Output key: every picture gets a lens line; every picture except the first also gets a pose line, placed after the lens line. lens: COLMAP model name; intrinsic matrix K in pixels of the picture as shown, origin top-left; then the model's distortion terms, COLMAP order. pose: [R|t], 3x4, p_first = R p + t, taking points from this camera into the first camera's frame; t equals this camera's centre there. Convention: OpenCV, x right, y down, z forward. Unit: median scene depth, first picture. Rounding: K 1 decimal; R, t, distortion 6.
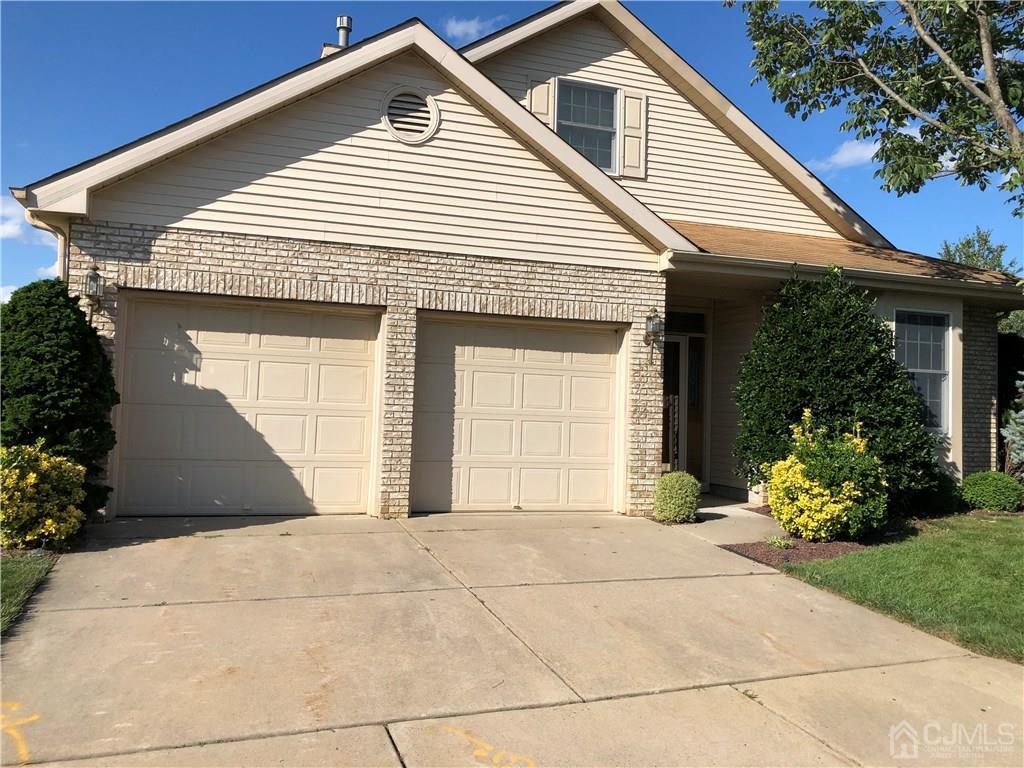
lens RADIAL K [[830.4, 0, 511.5], [0, 830.4, 384.4], [0, 0, 1]] dist [0.058679, -0.066604]
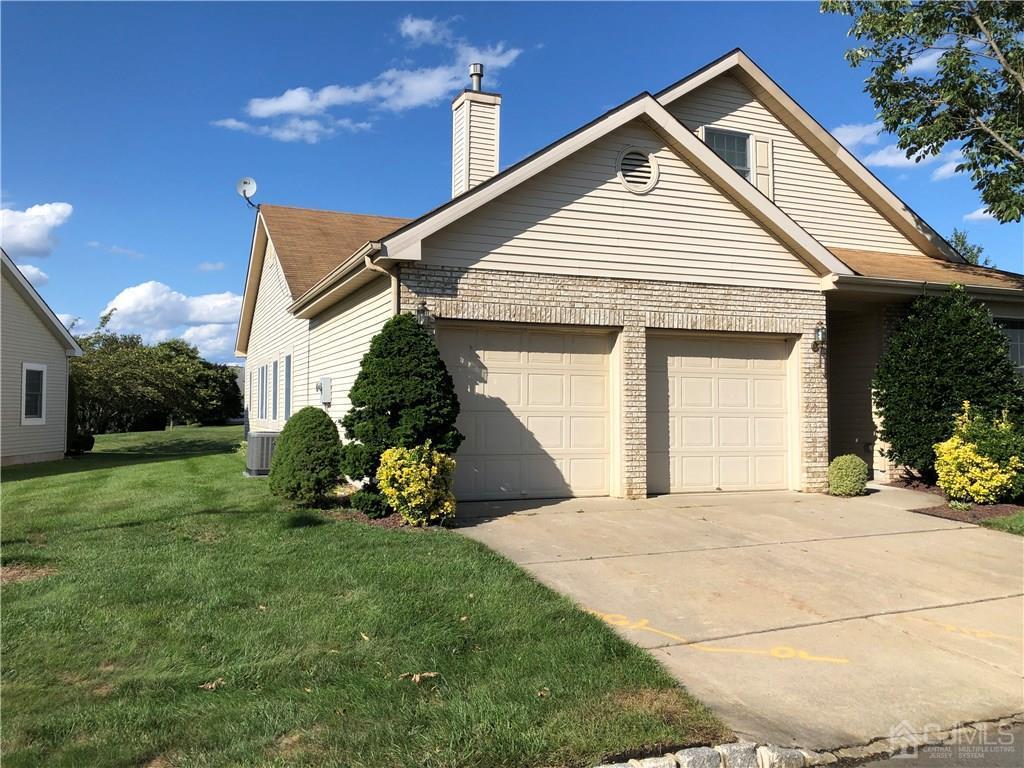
lens RADIAL K [[830.4, 0, 507.3], [0, 830.4, 385.5], [0, 0, 1]] dist [0.058679, -0.066604]
pose [[0.997610, -0.026430, 0.063837, -0.397492], [0.026353, 0.999651, 0.002041, -0.013661], [-0.063868, -0.000354, 0.997958, -0.209414]]
